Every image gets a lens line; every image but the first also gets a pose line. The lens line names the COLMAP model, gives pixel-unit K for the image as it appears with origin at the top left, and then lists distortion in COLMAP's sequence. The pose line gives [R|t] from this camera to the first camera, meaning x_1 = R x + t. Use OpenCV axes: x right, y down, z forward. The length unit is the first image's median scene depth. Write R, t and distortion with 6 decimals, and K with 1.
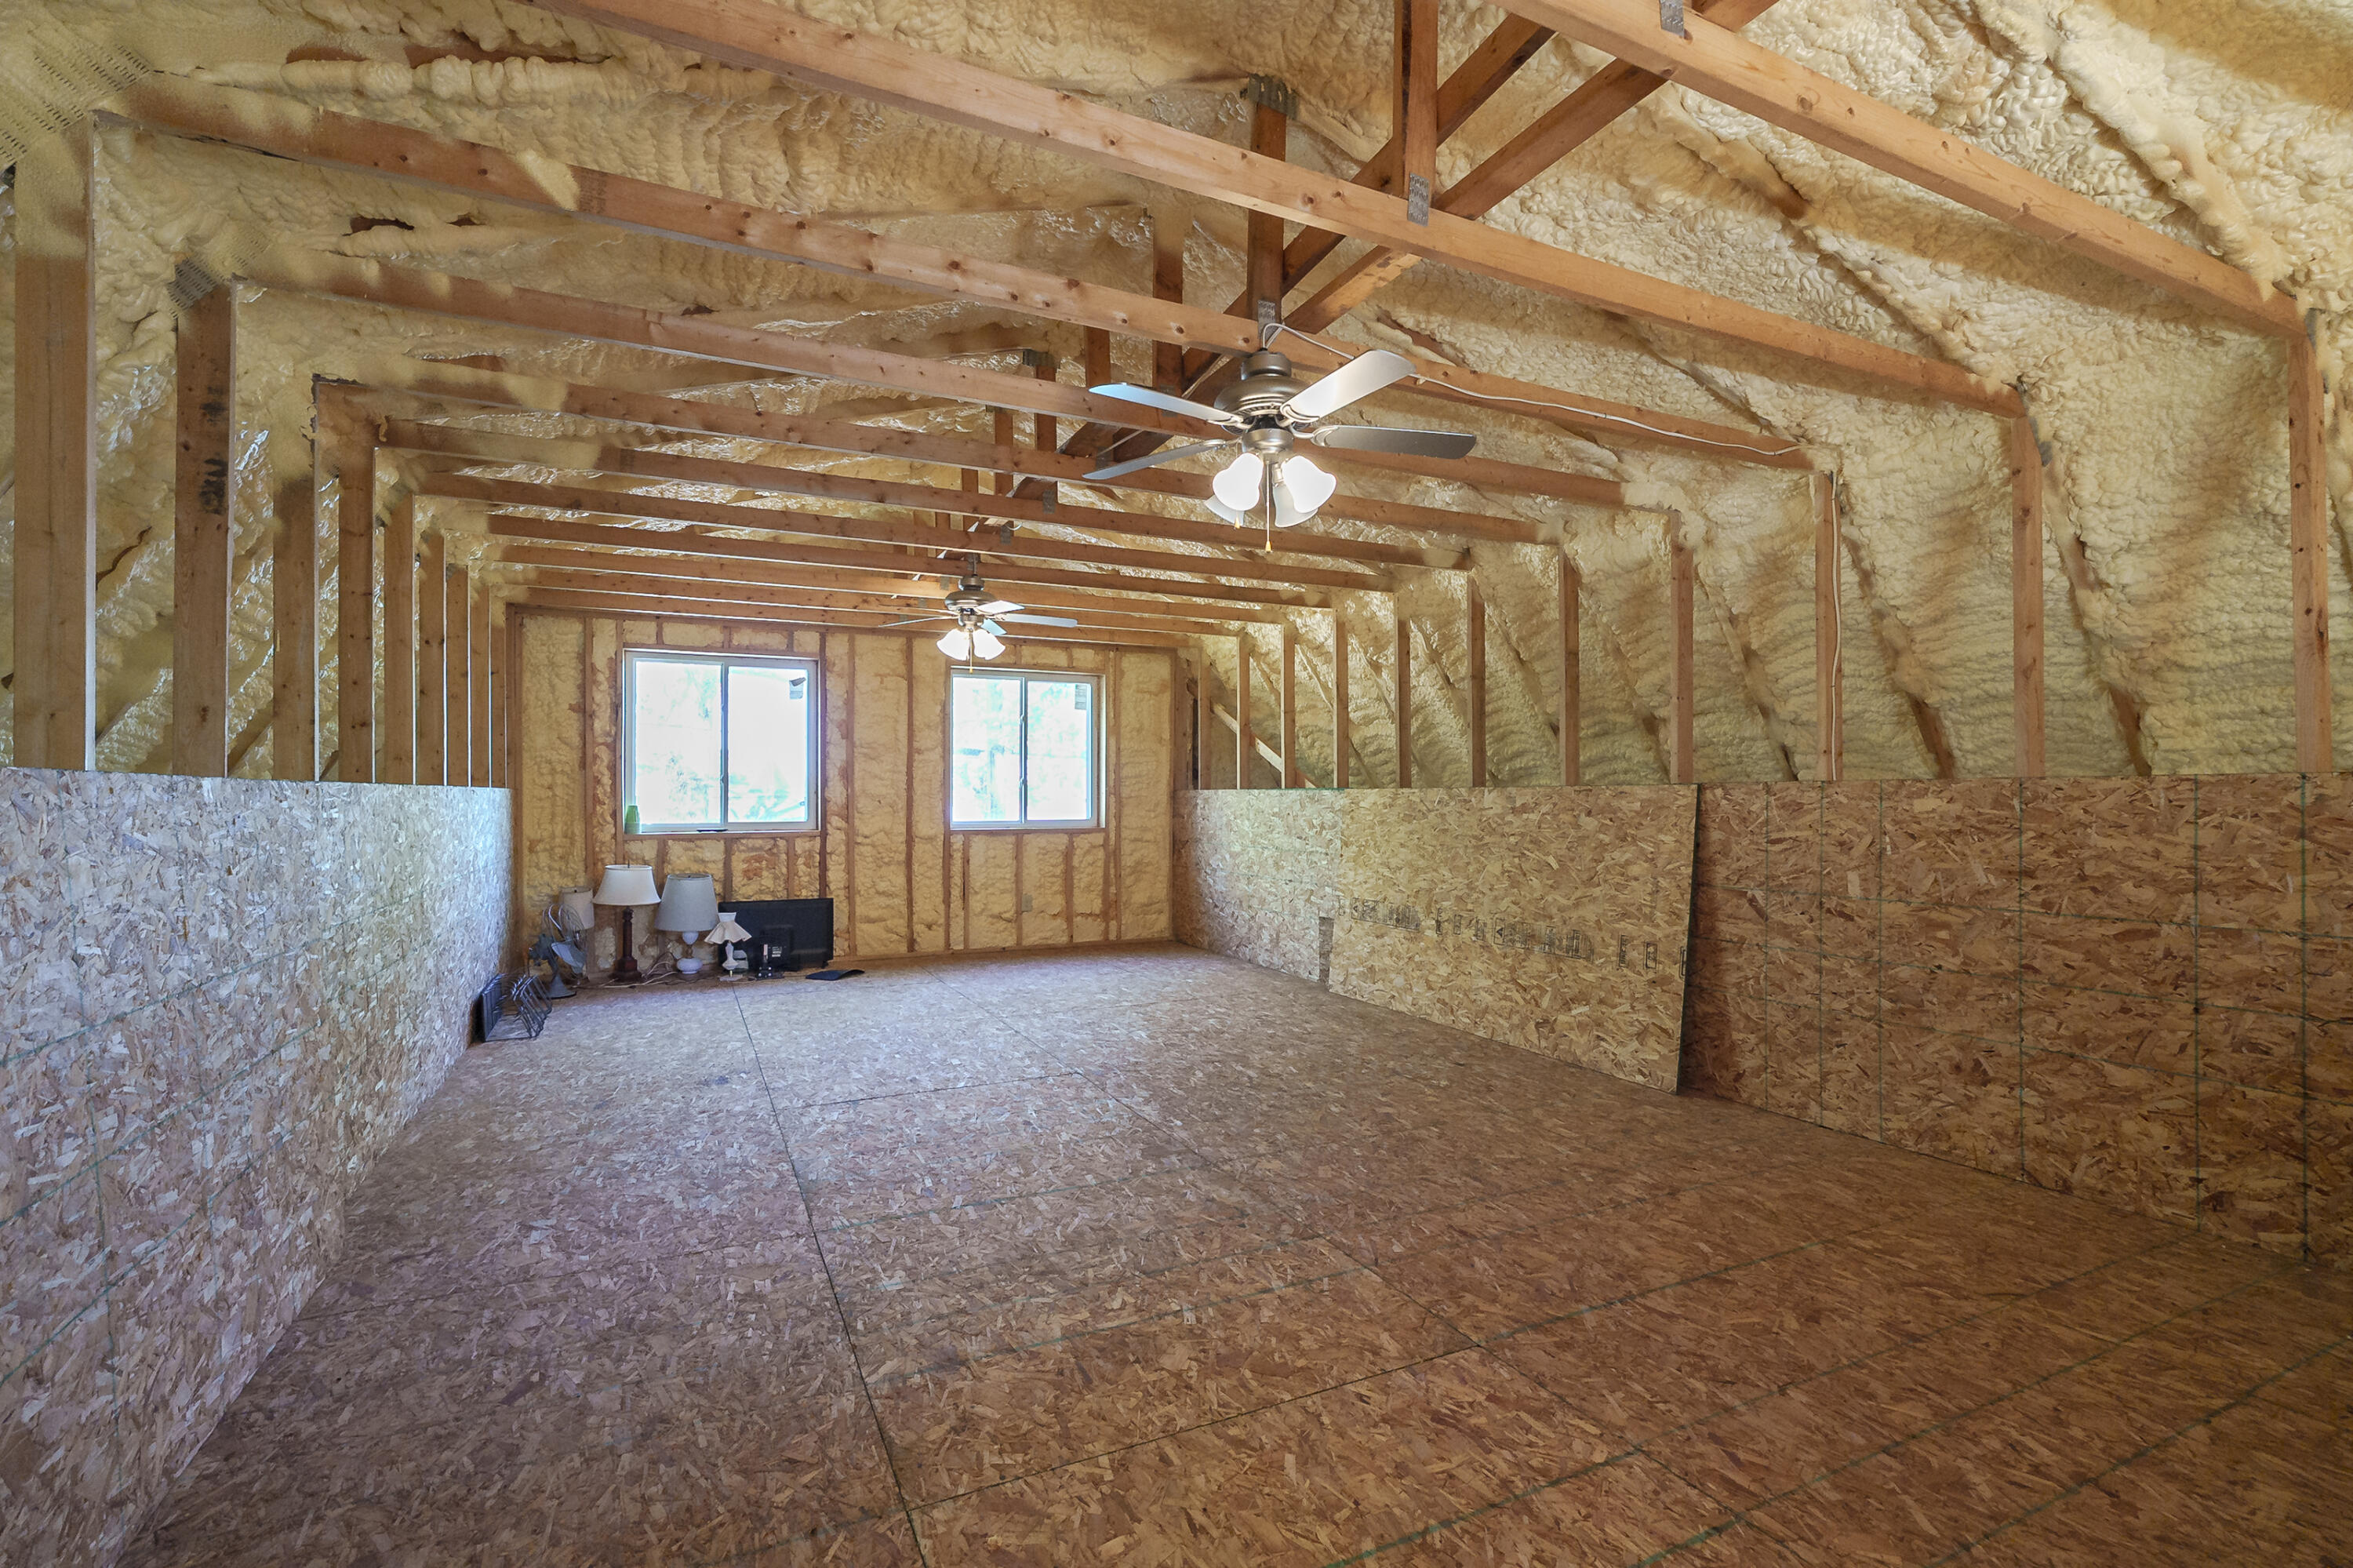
lens RADIAL K [[1053.5, 0, 1176.5], [0, 1053.5, 784.0], [0, 0, 1]] dist [-0.004099, -0.000504]
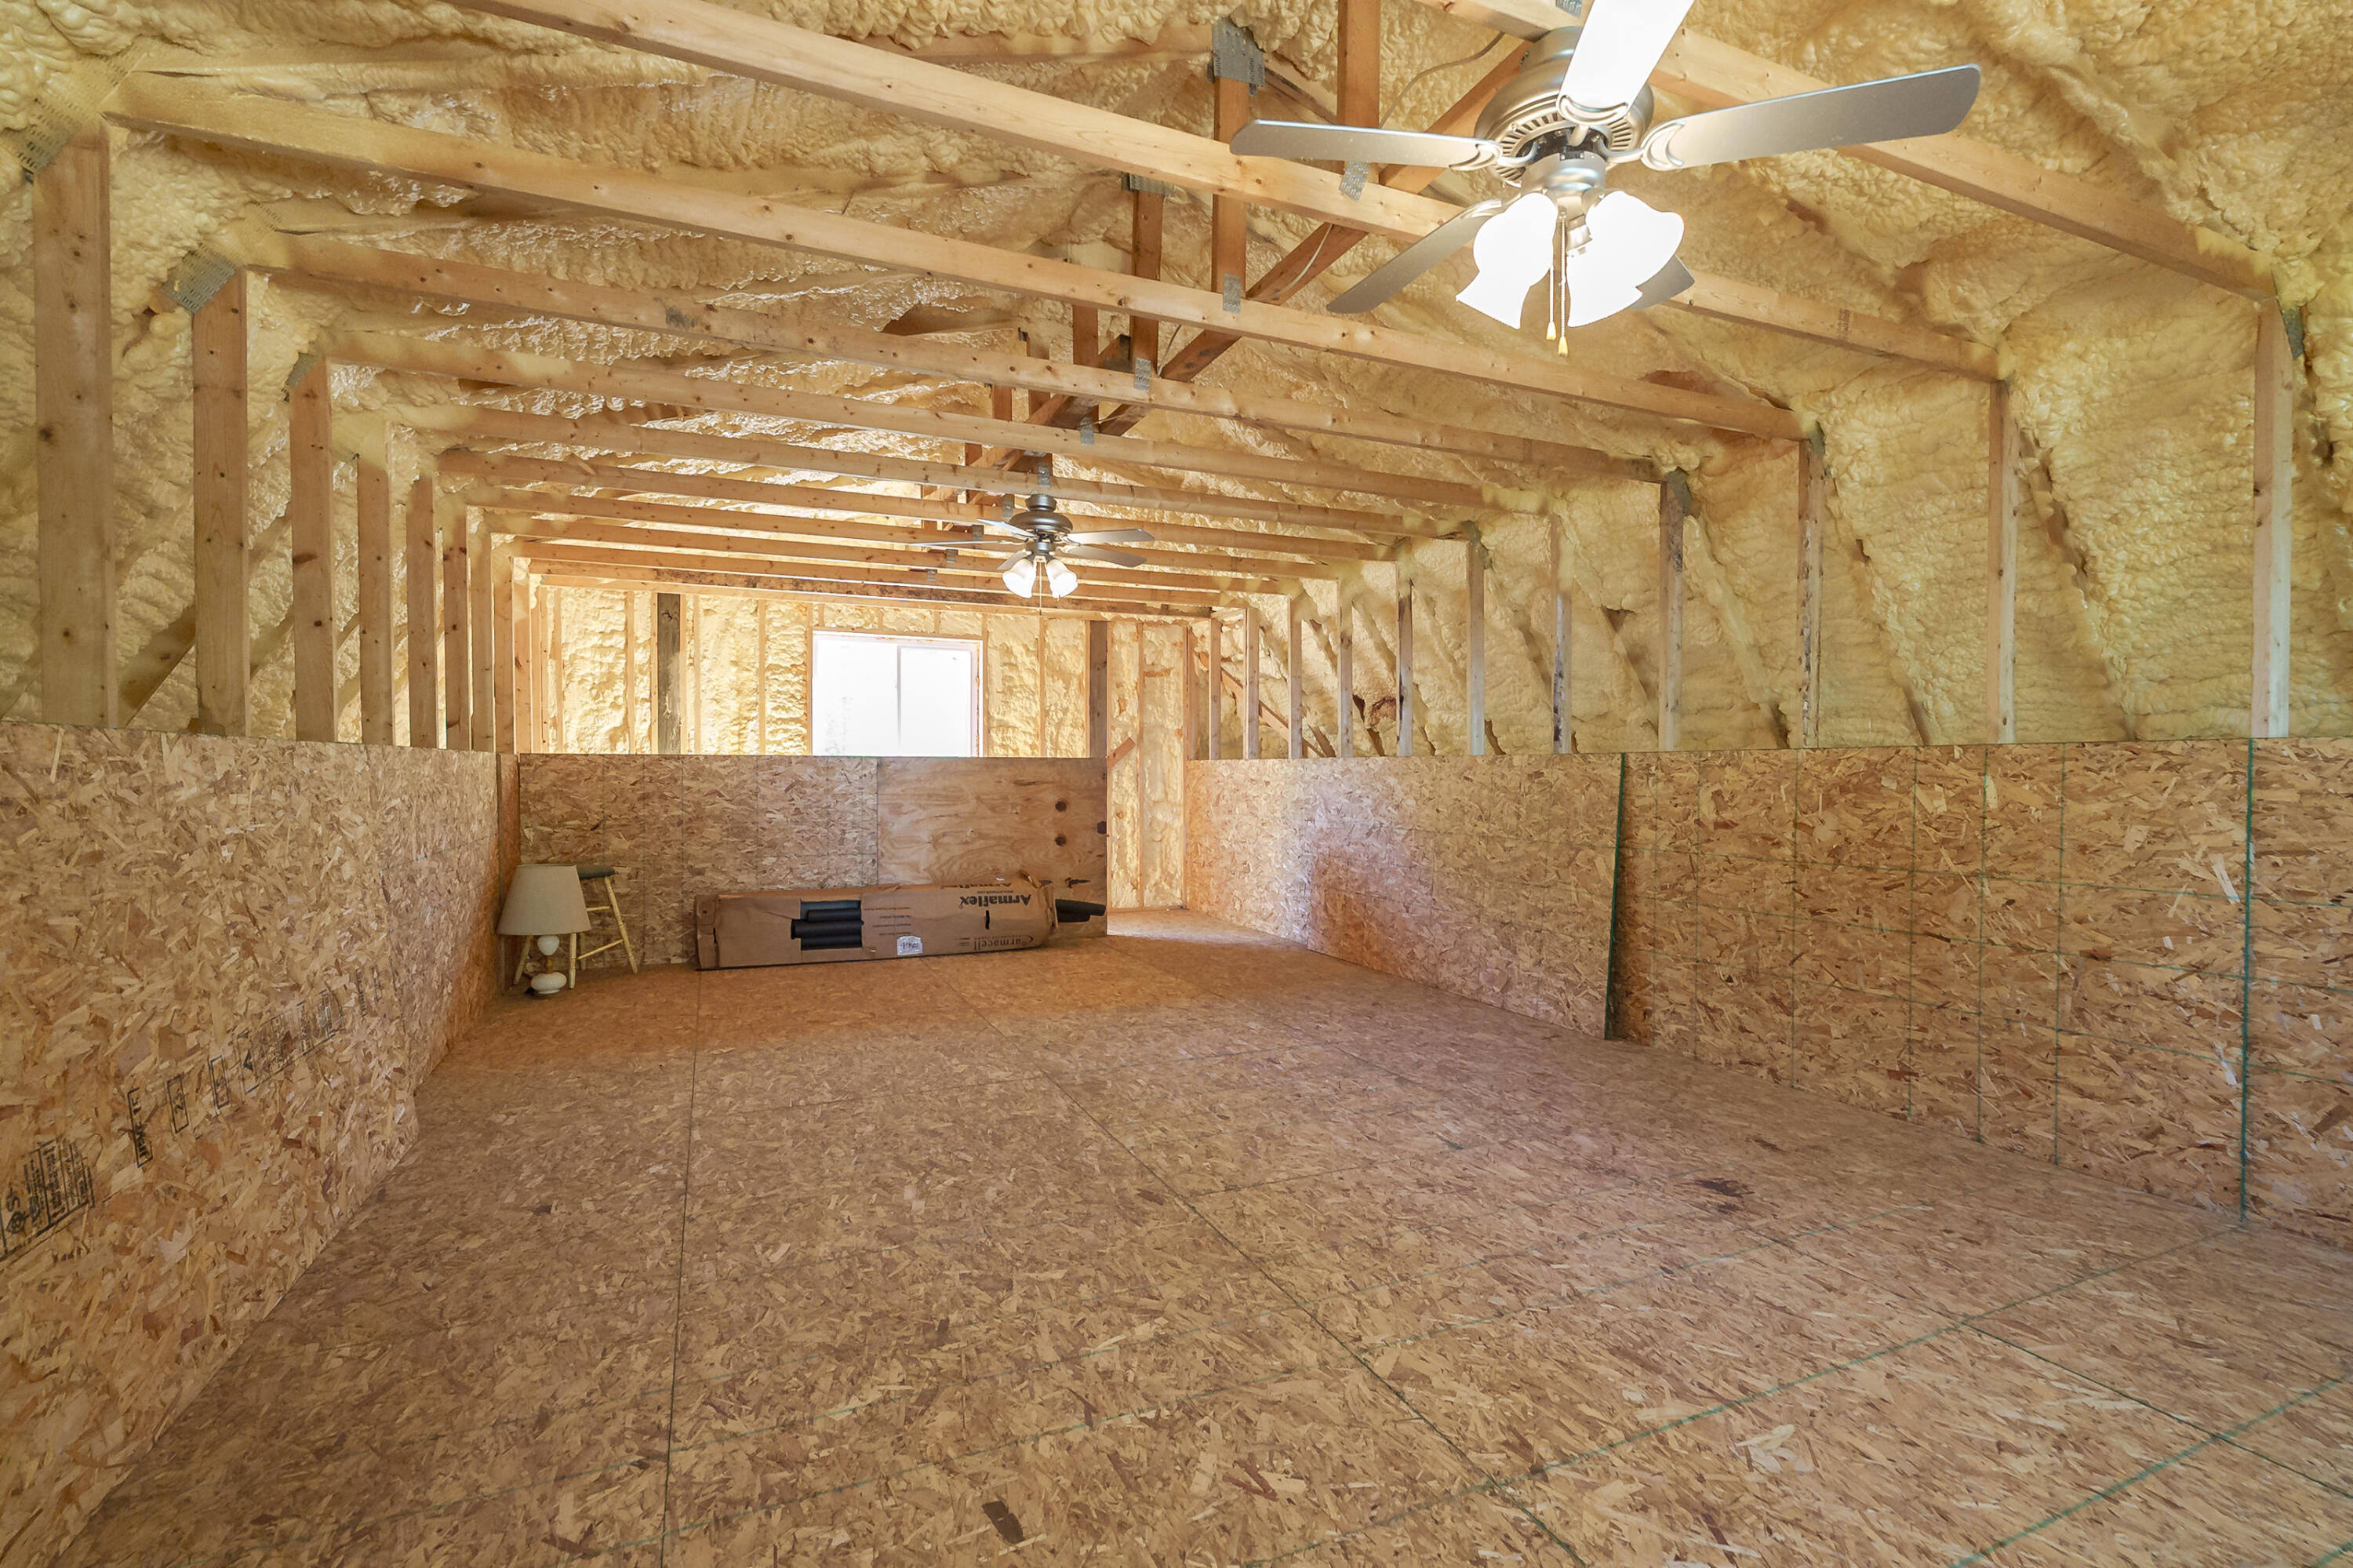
lens RADIAL K [[1053.5, 0, 1176.5], [0, 1053.5, 784.0], [0, 0, 1]] dist [-0.004099, -0.000504]
pose [[-0.999404, 0.000497, 0.034527, -0.130529], [0.000591, 0.999996, 0.002711, 0.029342], [-0.034526, 0.002730, -0.999400, 1.887443]]
